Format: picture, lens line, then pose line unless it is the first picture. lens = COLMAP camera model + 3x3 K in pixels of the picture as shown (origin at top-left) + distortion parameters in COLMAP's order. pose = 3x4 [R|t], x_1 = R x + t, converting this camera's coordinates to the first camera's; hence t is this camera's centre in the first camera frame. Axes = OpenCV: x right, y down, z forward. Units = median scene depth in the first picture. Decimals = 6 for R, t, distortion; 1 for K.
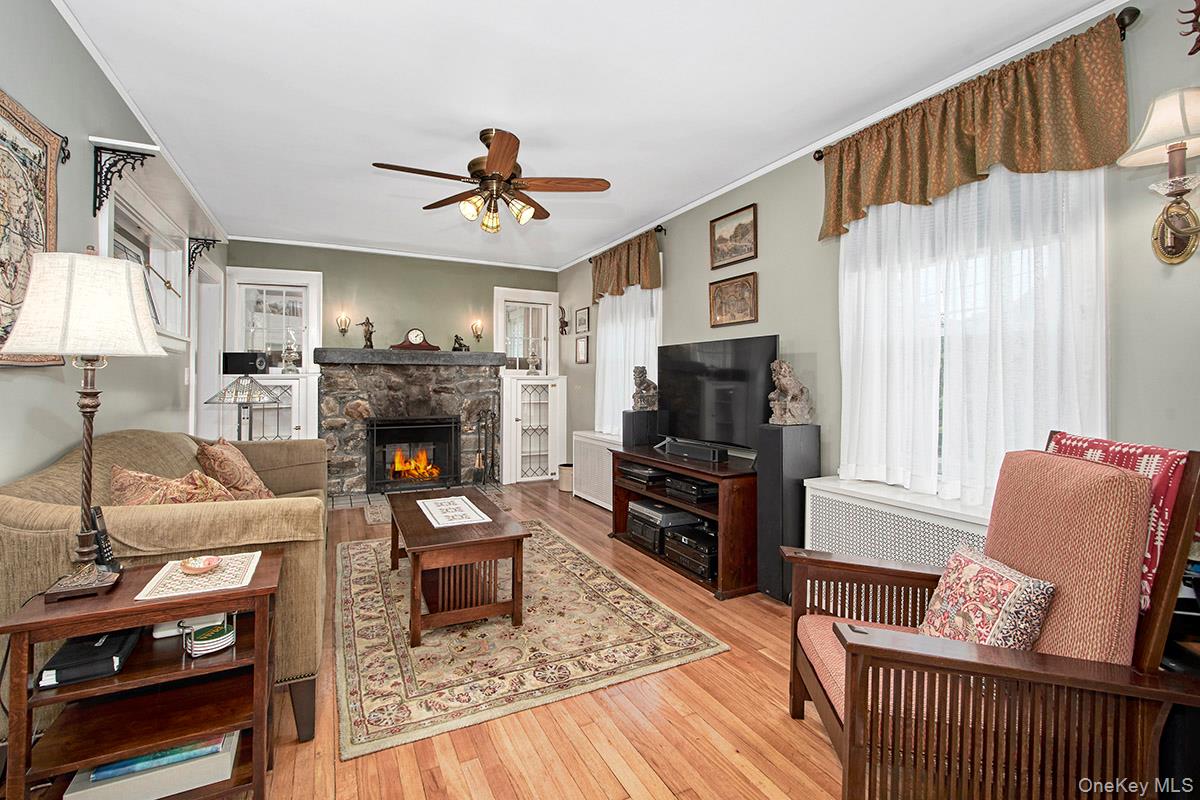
lens RADIAL K [[531.0, 0, 593.0], [0, 531.0, 381.5], [0, 0, 1]] dist [0.000480, -0.000069]
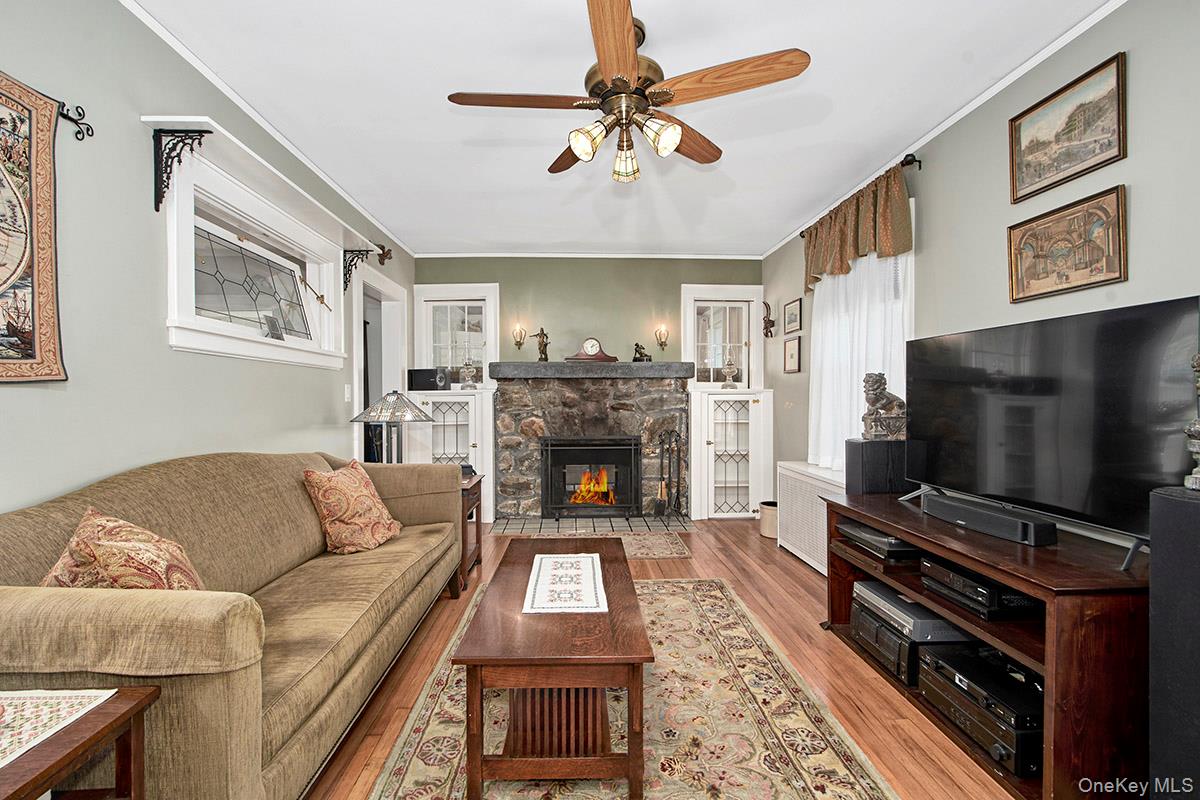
lens RADIAL K [[519.0, 0, 591.9], [0, 519.0, 401.9], [0, 0, 1]] dist [0.003631, -0.005725]
pose [[0.911029, -0.000112, -0.412342, 0.033861], [0.004613, 0.999940, 0.009919, -0.000850], [0.412316, -0.010938, 0.910975, 0.264653]]
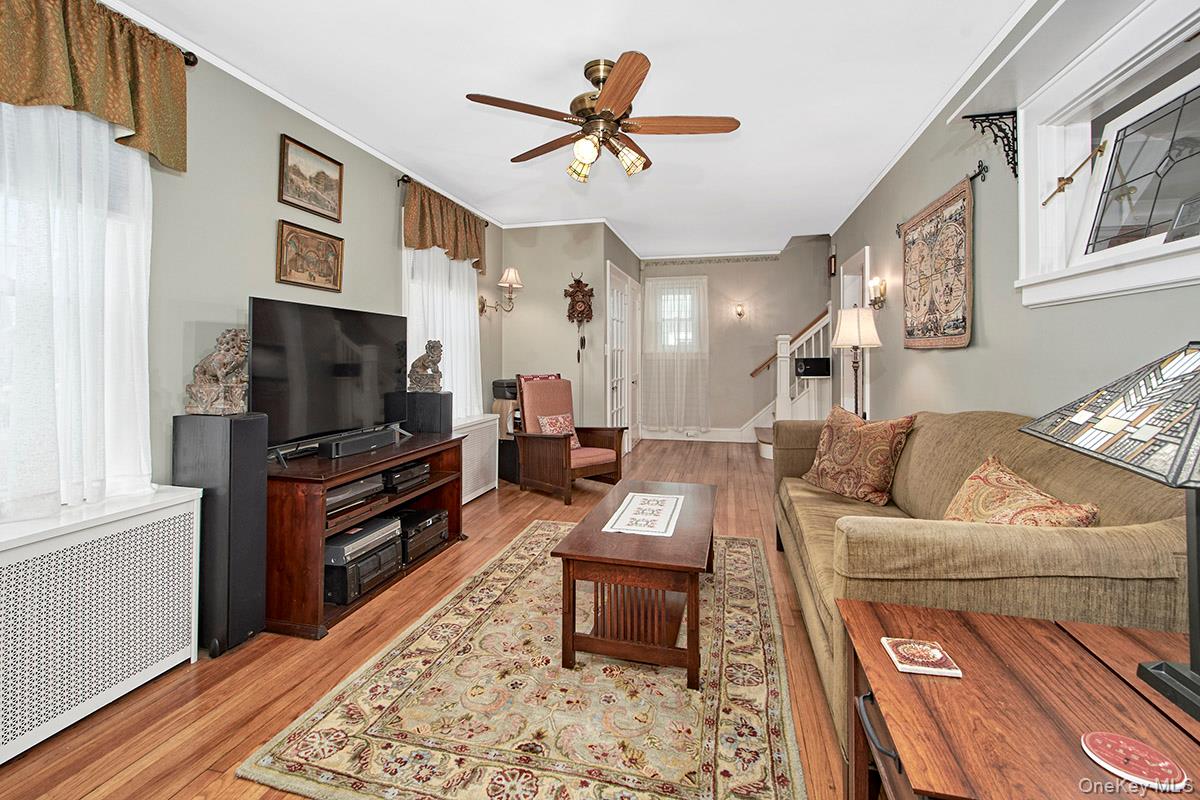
lens RADIAL K [[509.1, 0, 596.5], [0, 509.1, 360.7], [0, 0, 1]] dist [0.000218, -0.000101]
pose [[-0.755313, -0.005367, 0.655343, -0.499952], [0.001783, 0.999946, 0.010245, -0.002600], [-0.655362, 0.008906, -0.755262, 1.133917]]
